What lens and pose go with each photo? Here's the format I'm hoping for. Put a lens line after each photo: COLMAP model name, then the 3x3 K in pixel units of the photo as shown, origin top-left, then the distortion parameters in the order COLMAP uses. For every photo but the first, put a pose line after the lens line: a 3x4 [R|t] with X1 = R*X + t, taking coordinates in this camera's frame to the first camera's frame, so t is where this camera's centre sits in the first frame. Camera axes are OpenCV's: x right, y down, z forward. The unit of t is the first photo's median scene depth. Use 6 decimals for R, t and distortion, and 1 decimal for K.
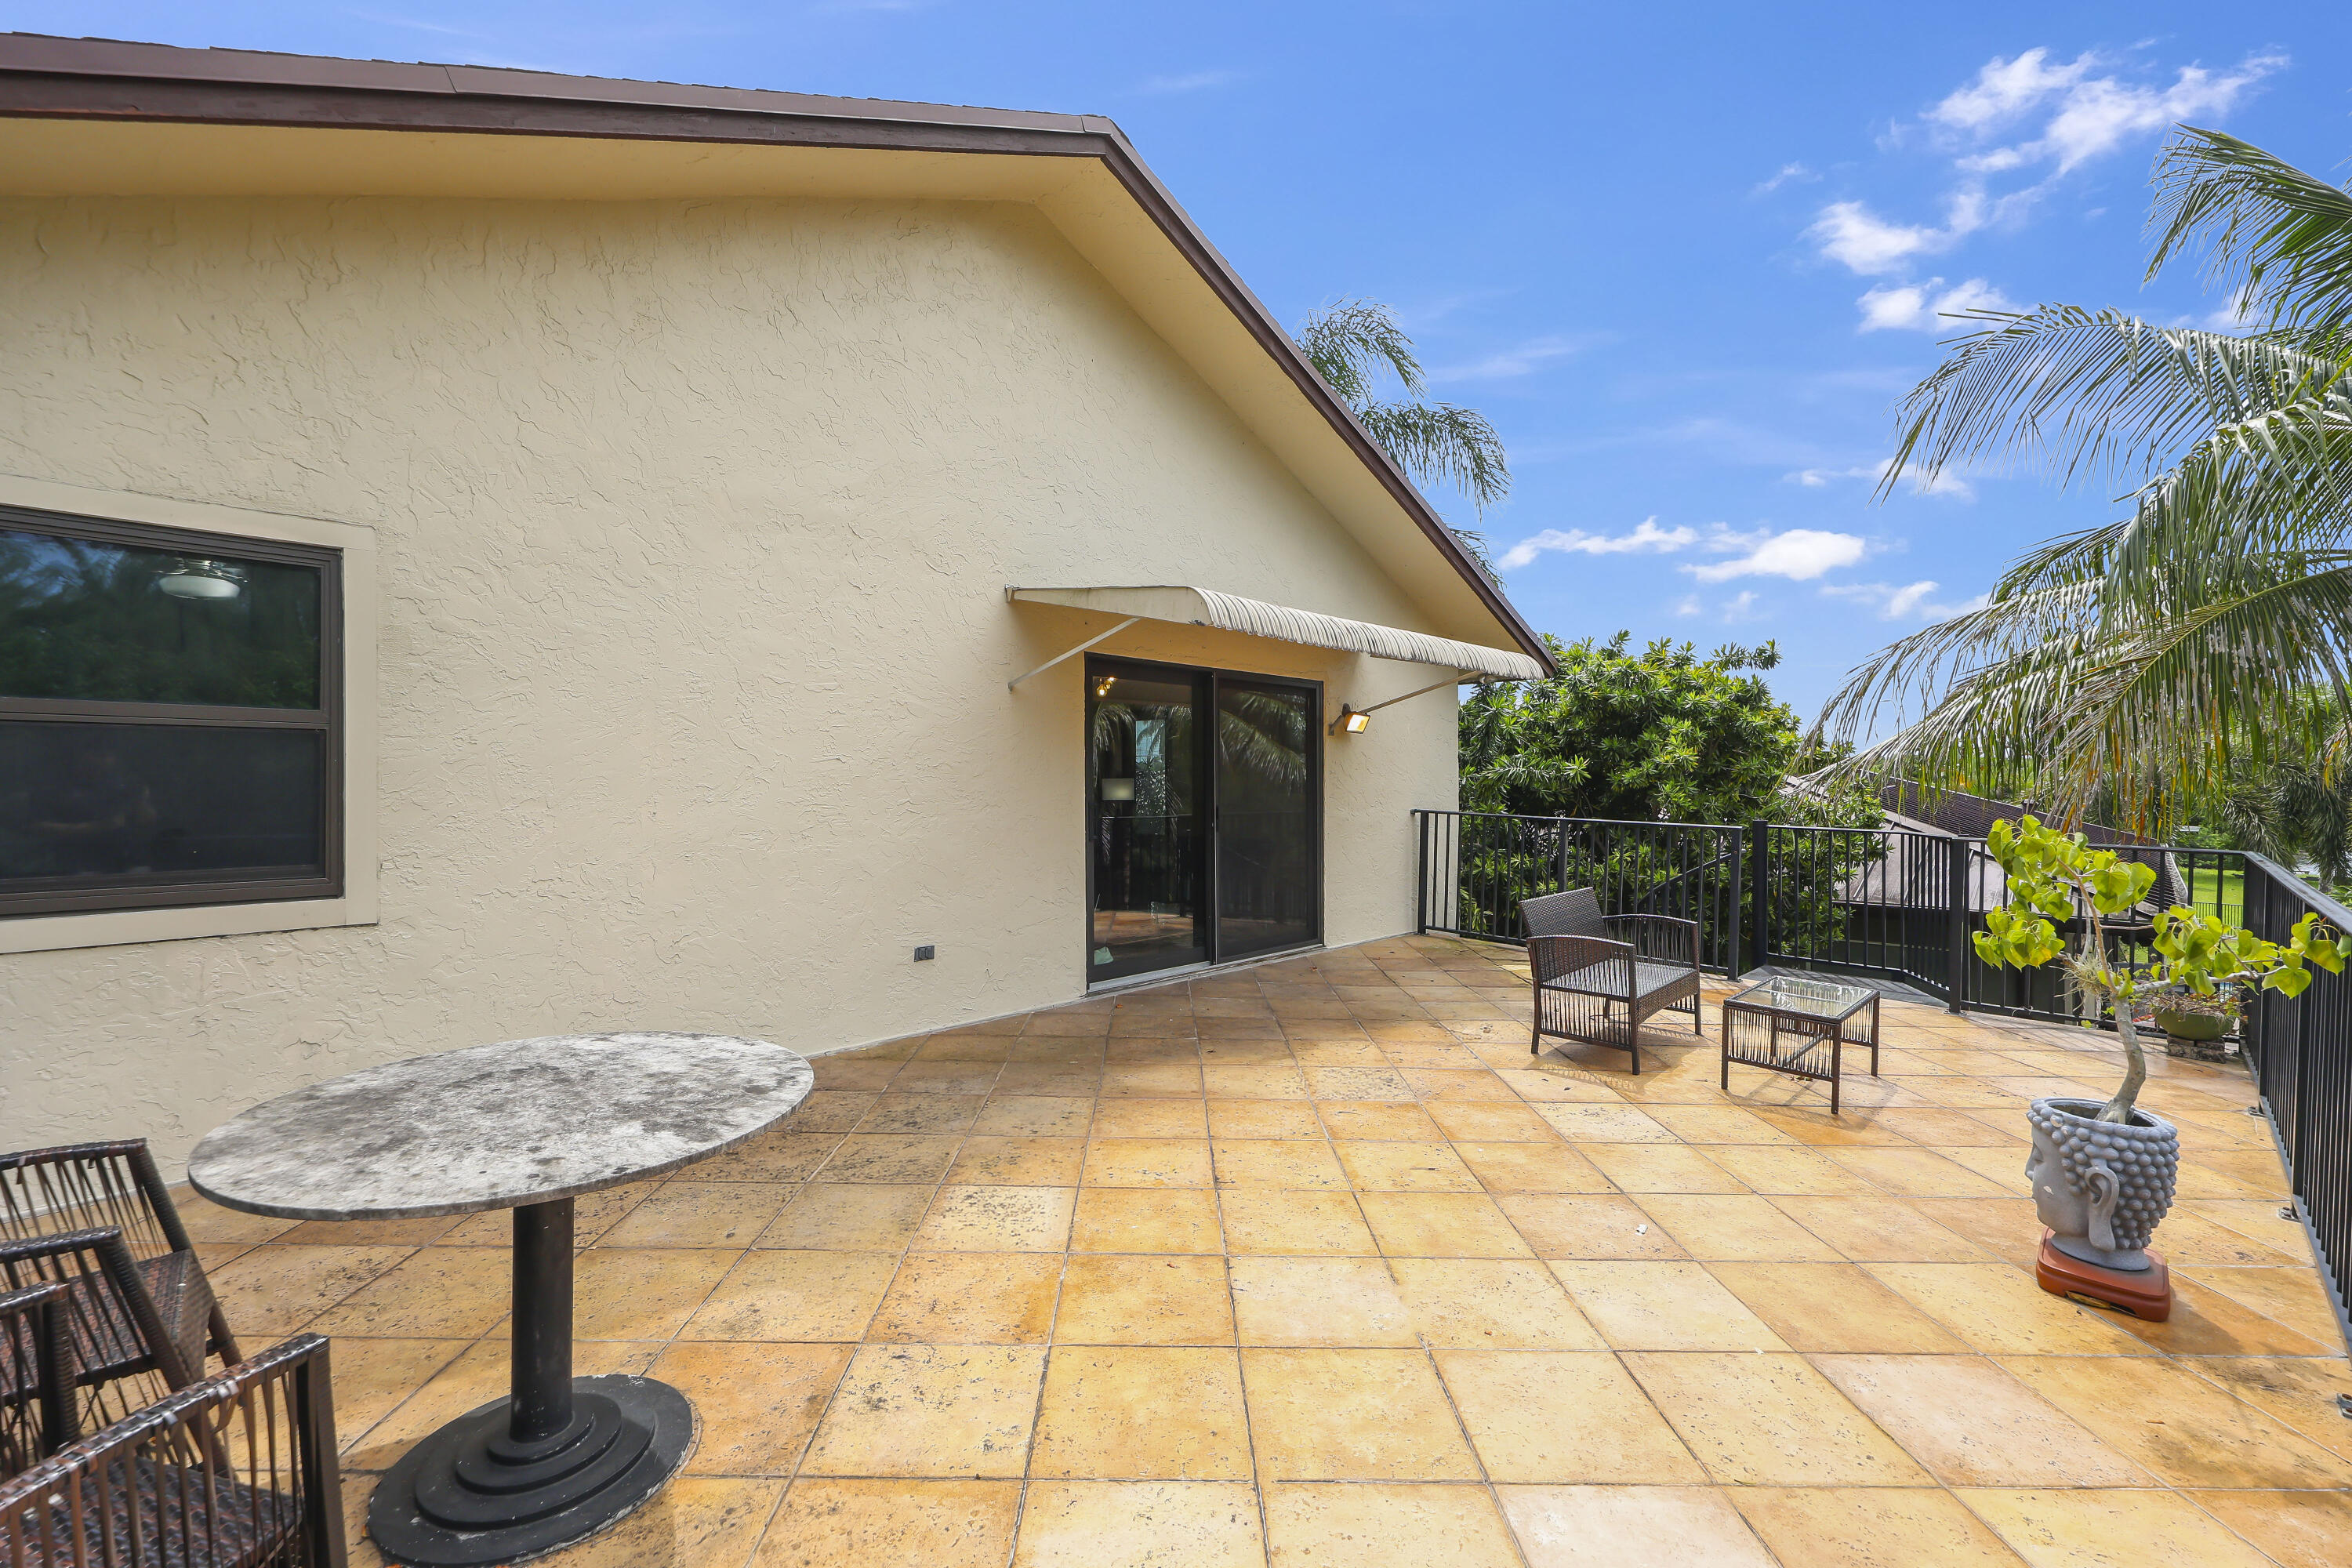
lens RADIAL K [[992.7, 0, 1173.0], [0, 992.7, 783.4], [0, 0, 1]] dist [0.004340, -0.001747]
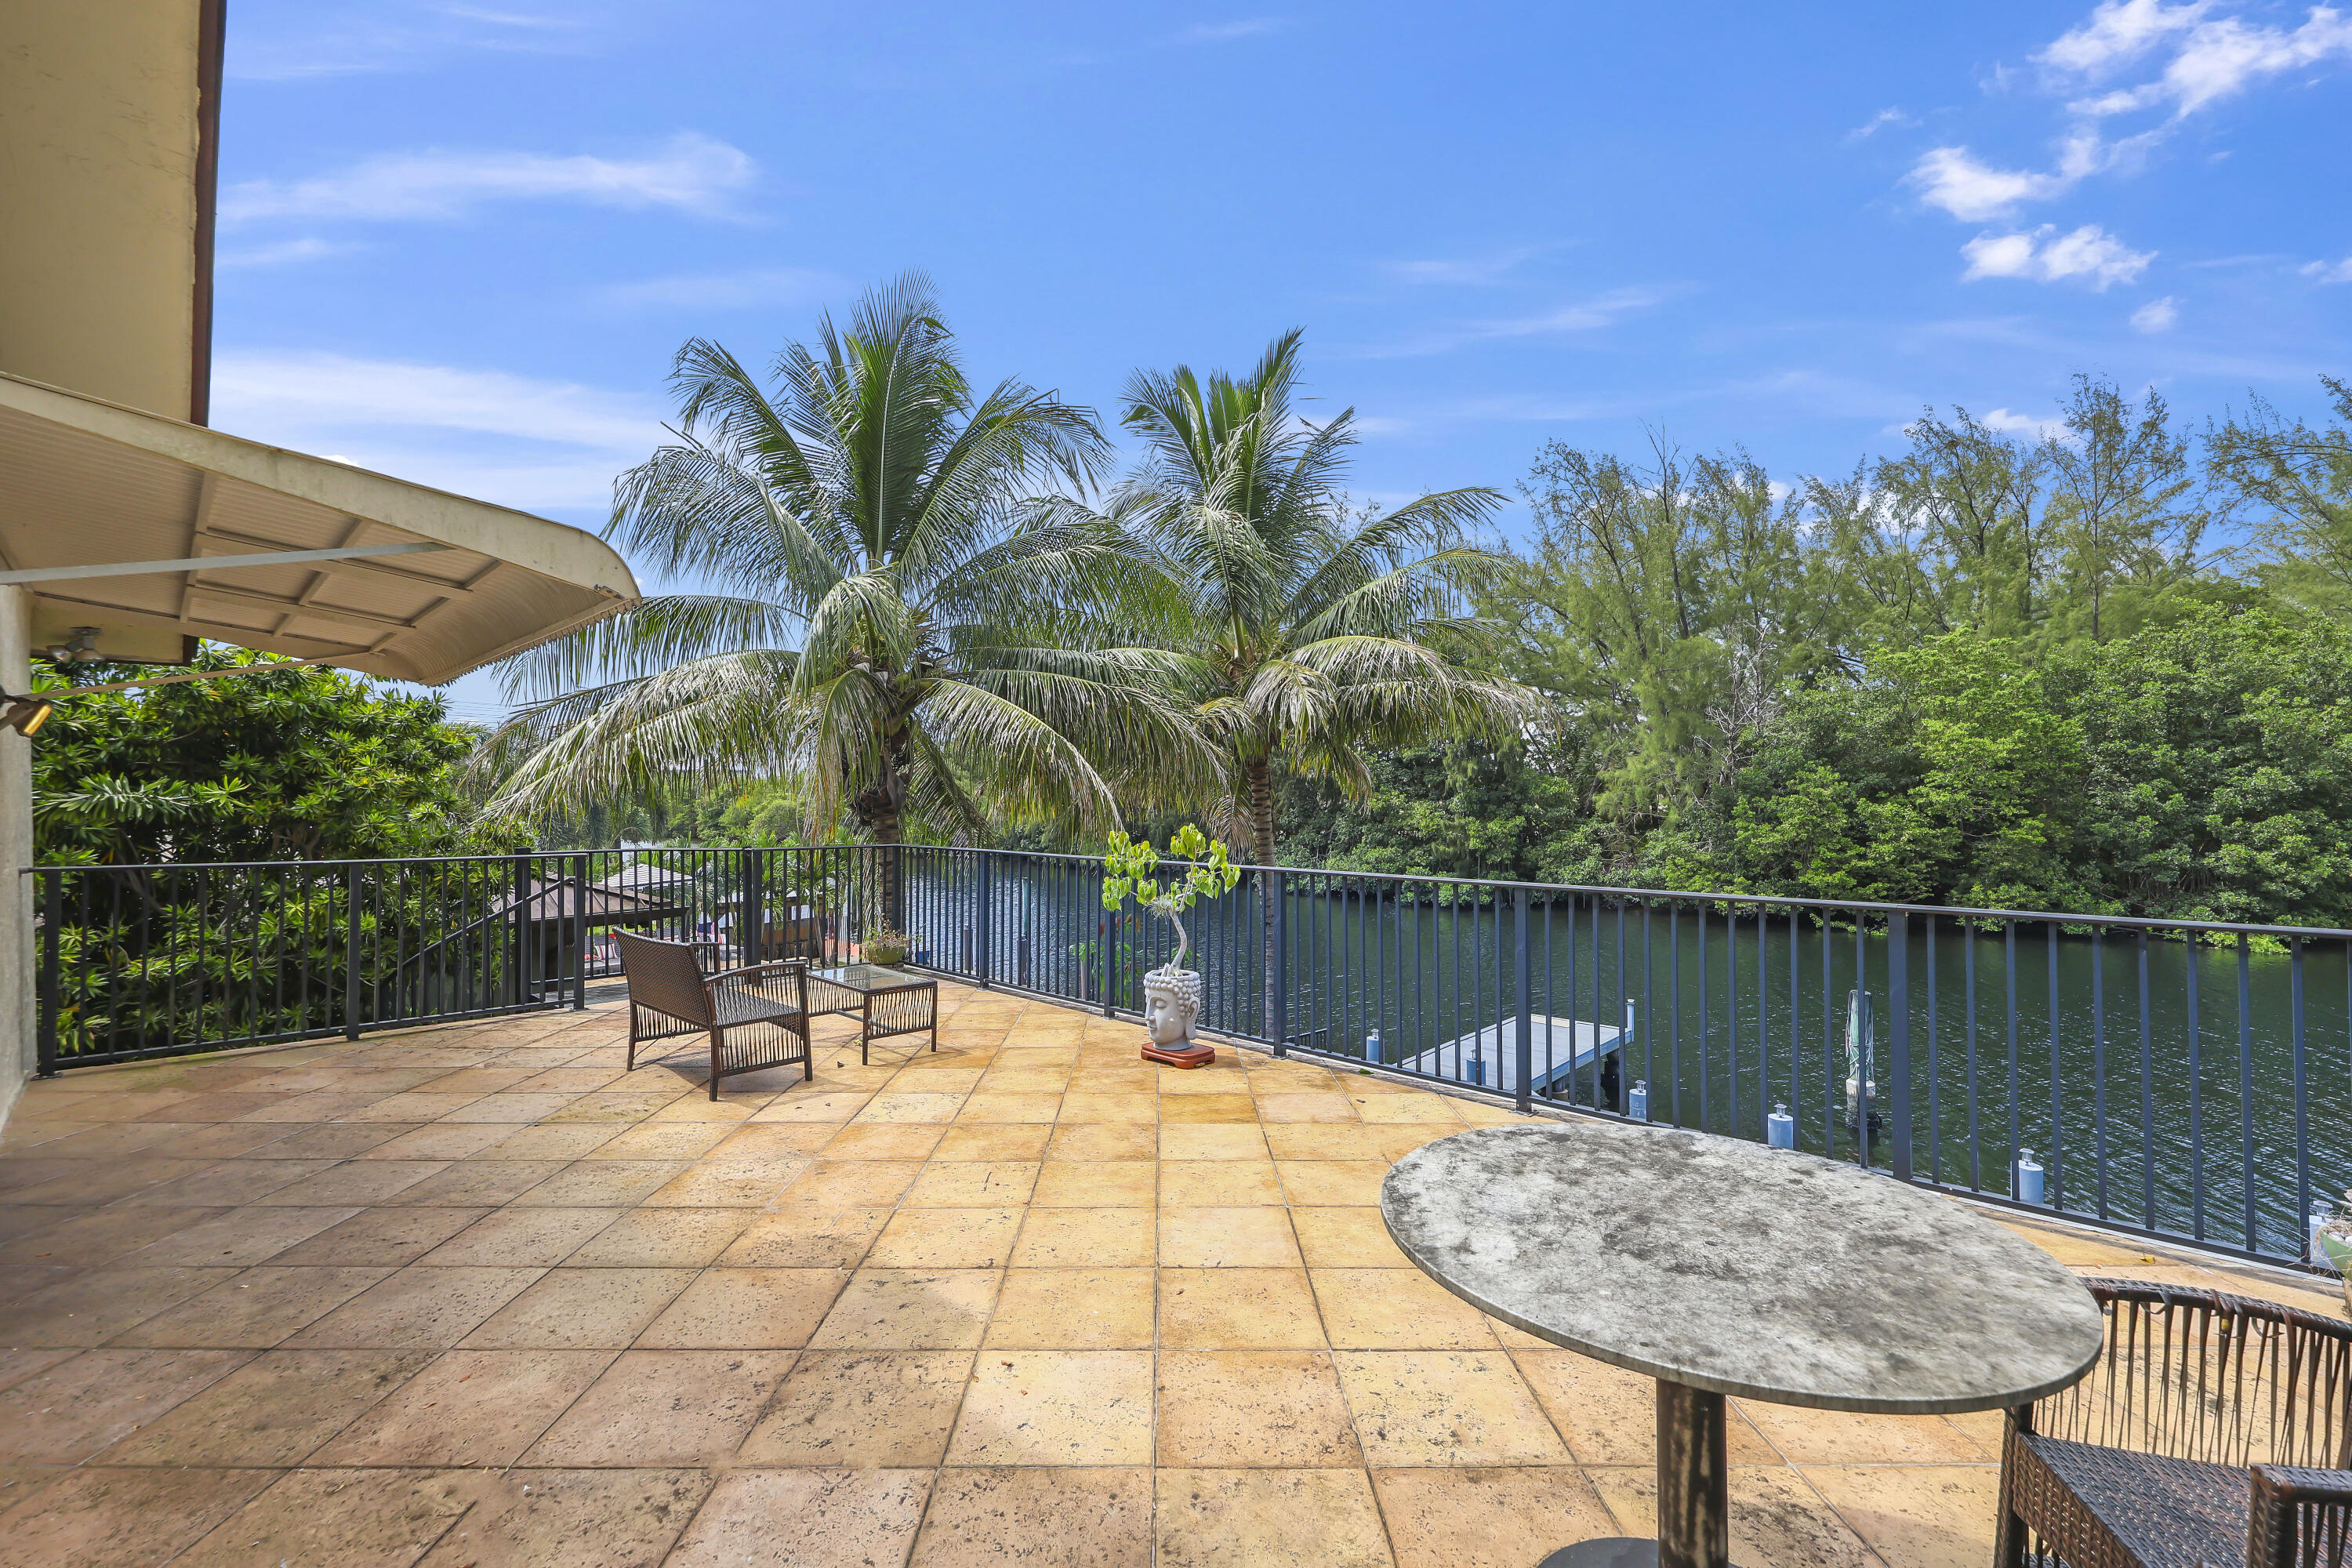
lens RADIAL K [[992.7, 0, 1170.1], [0, 992.7, 783.8], [0, 0, 1]] dist [0.004340, -0.001747]
pose [[0.007408, 0.005161, 0.999959, -1.492571], [0.009951, 0.999937, -0.005234, -0.050957], [-0.999923, 0.009989, 0.007356, 1.444306]]
